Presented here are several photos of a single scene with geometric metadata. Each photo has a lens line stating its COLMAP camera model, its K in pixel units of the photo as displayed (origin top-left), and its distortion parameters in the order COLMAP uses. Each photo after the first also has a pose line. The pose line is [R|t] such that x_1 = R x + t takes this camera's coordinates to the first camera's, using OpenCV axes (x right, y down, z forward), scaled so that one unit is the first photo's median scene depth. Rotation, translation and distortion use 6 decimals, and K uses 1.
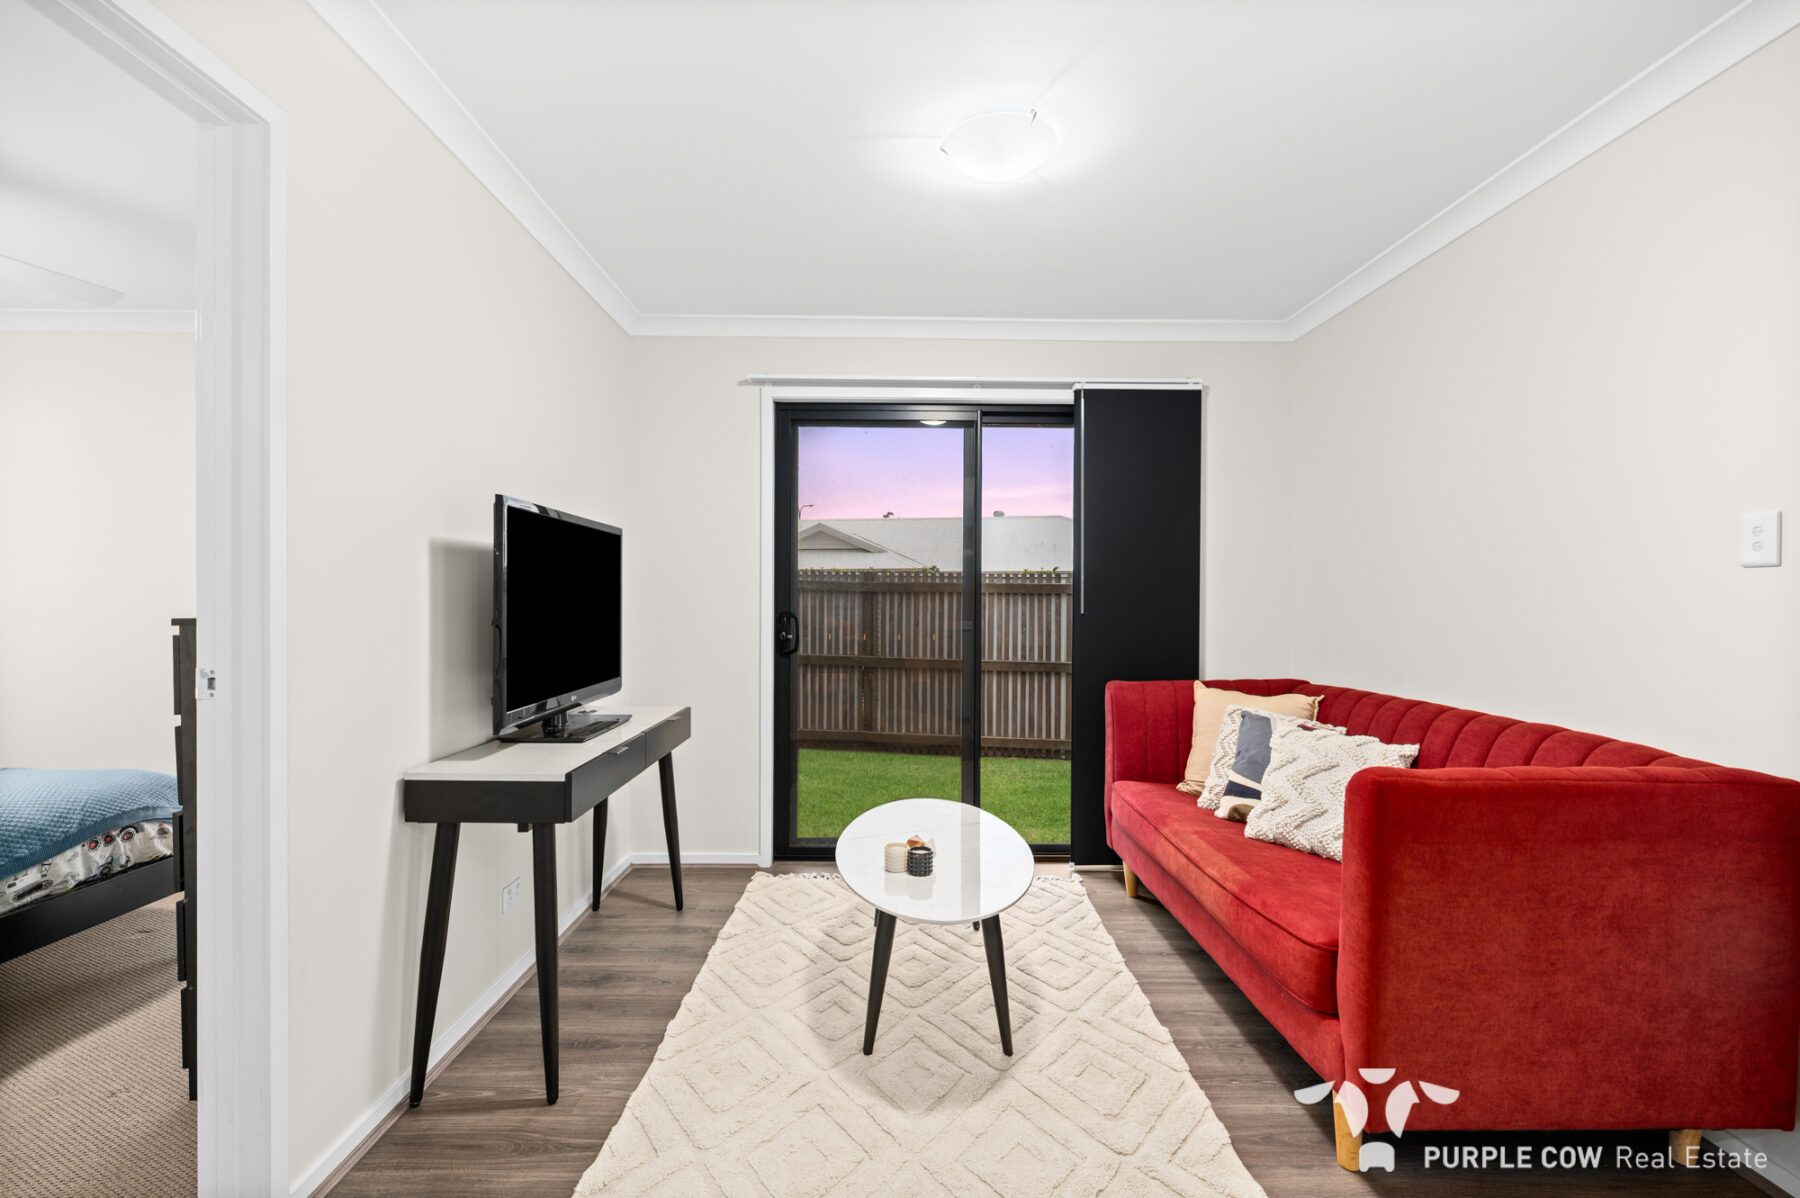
lens RADIAL K [[812.9, 0, 906.0], [0, 812.9, 592.7], [0, 0, 1]] dist [-0.000195, -0.000581]
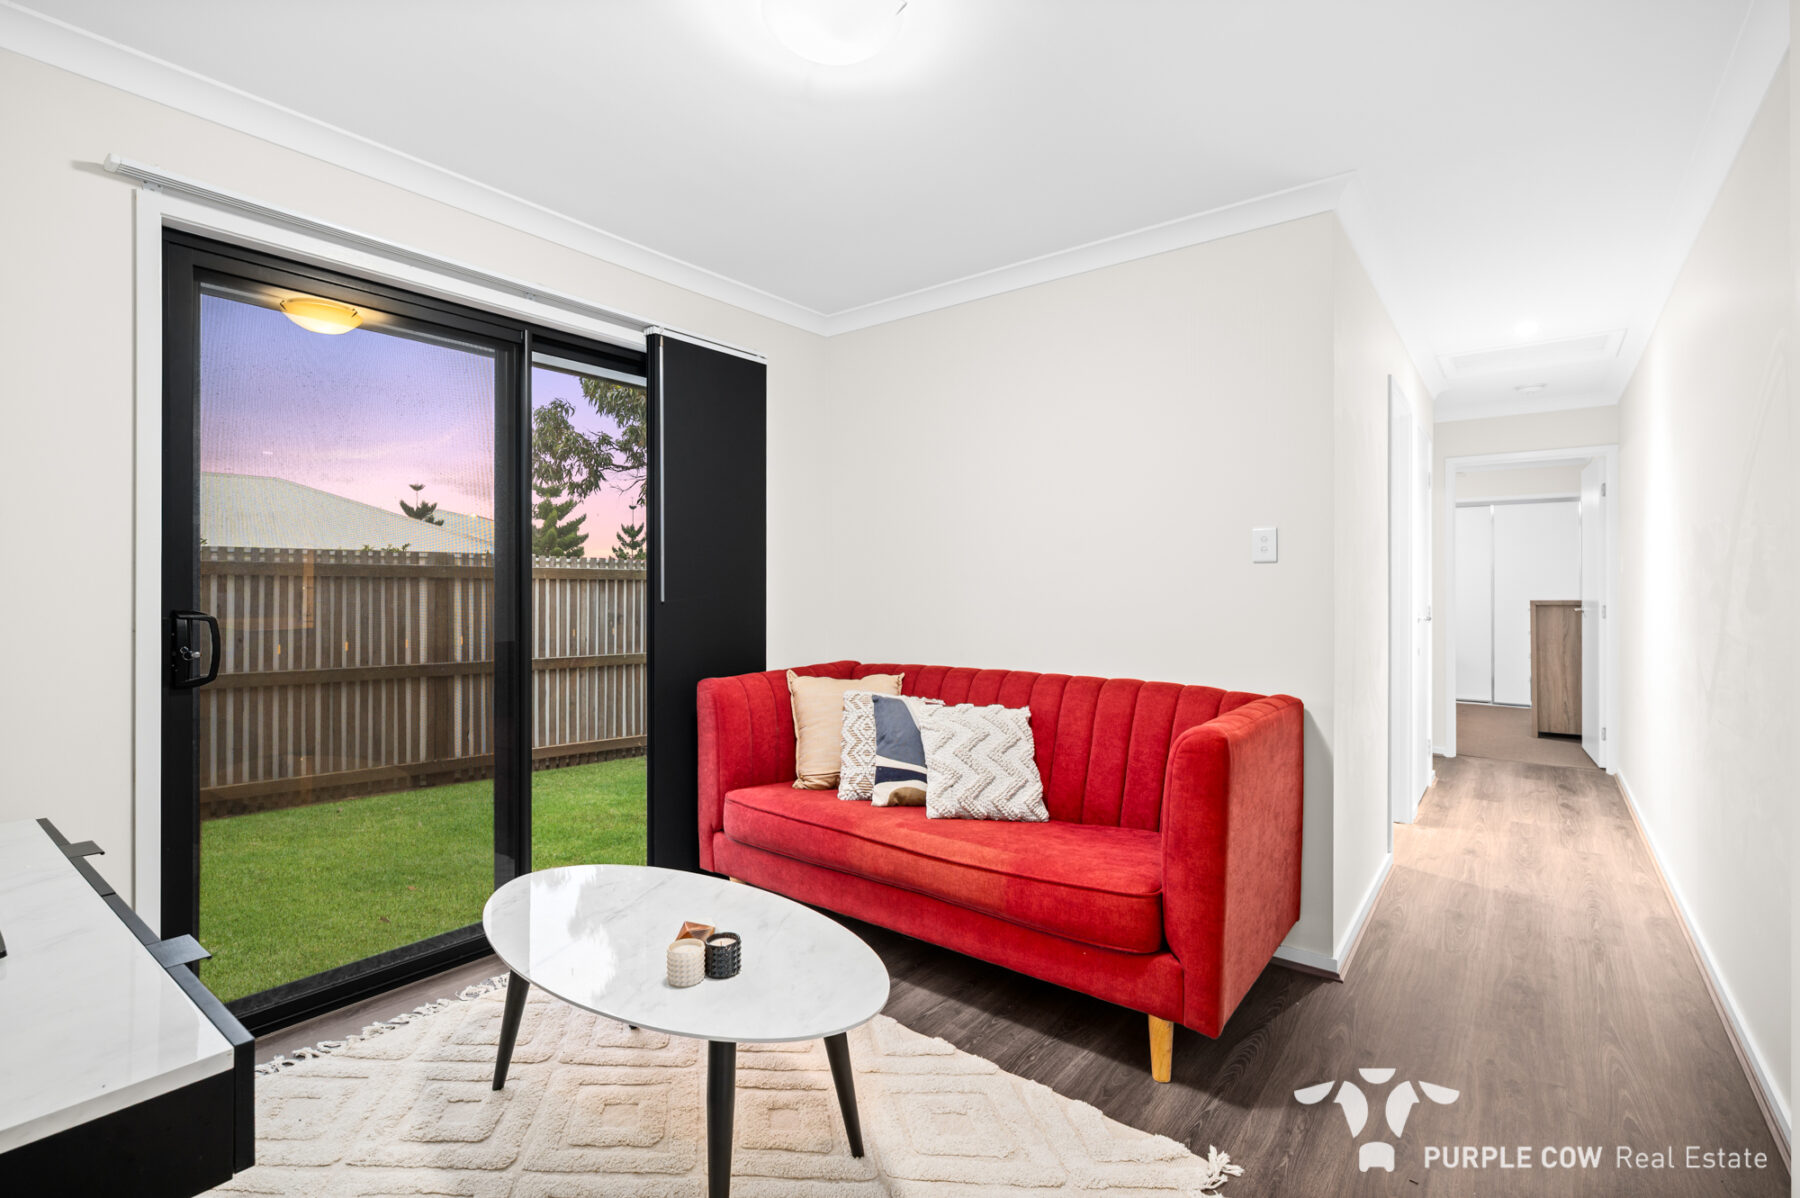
lens RADIAL K [[811.4, 0, 903.5], [0, 811.4, 573.9], [0, 0, 1]] dist [0.000300, -0.000397]
pose [[0.620814, 0.007541, 0.783921, -0.343207], [-0.003898, 0.999971, -0.006532, 0.001063], [-0.783948, 0.000999, 0.620826, 0.338448]]
